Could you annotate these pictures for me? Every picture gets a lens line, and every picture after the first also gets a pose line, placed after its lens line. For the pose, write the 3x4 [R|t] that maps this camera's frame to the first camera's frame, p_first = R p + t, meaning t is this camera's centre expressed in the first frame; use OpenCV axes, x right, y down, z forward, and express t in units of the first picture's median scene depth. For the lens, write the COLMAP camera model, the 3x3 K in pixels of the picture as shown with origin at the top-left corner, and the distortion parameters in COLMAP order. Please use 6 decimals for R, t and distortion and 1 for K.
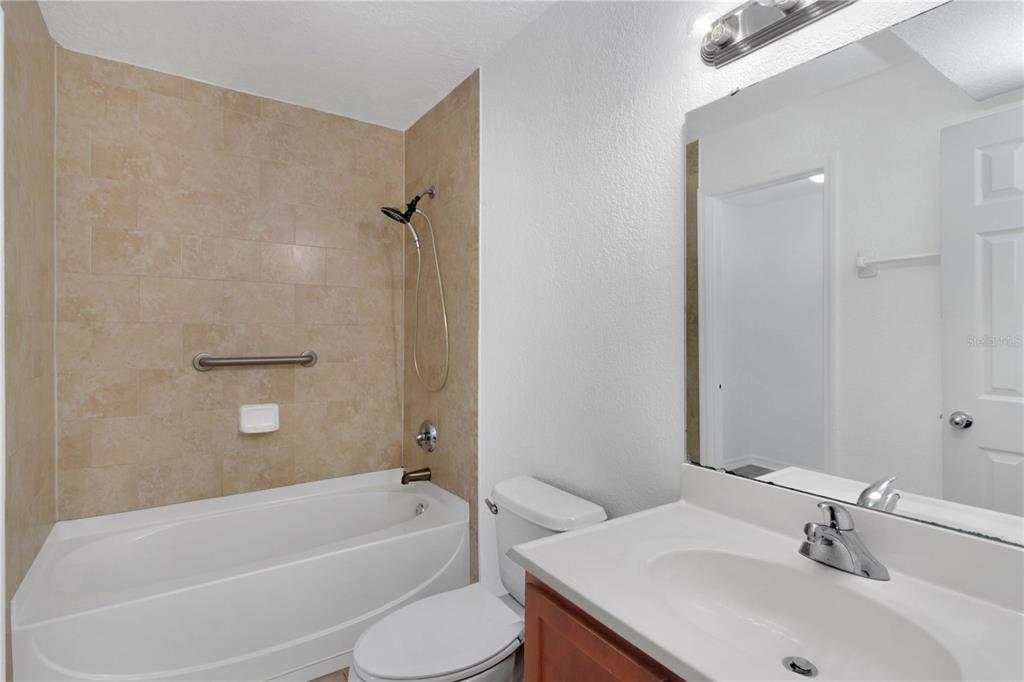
lens RADIAL K [[500.9, 0, 496.8], [0, 500.9, 332.1], [0, 0, 1]] dist [-0.002495, -0.000762]
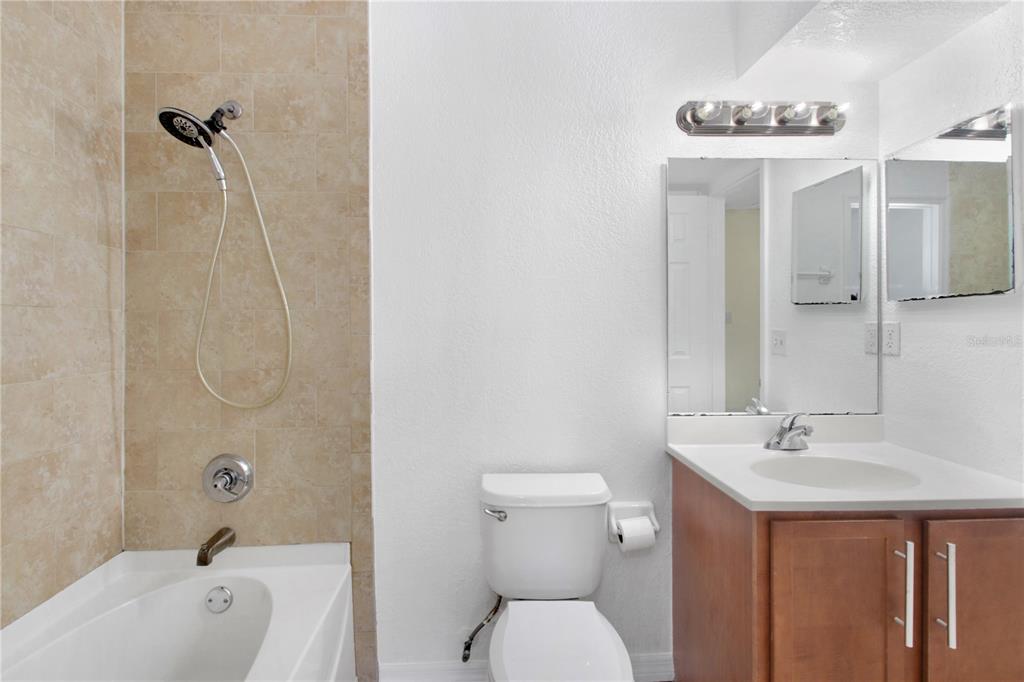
lens RADIAL K [[479.8, 0, 506.8], [0, 479.8, 323.8], [0, 0, 1]] dist [0.000952, 0.000098]
pose [[0.515549, -0.003319, 0.856854, -0.465978], [0.002646, 0.999994, 0.002281, 0.003503], [-0.856856, 0.001091, 0.515554, 0.343321]]
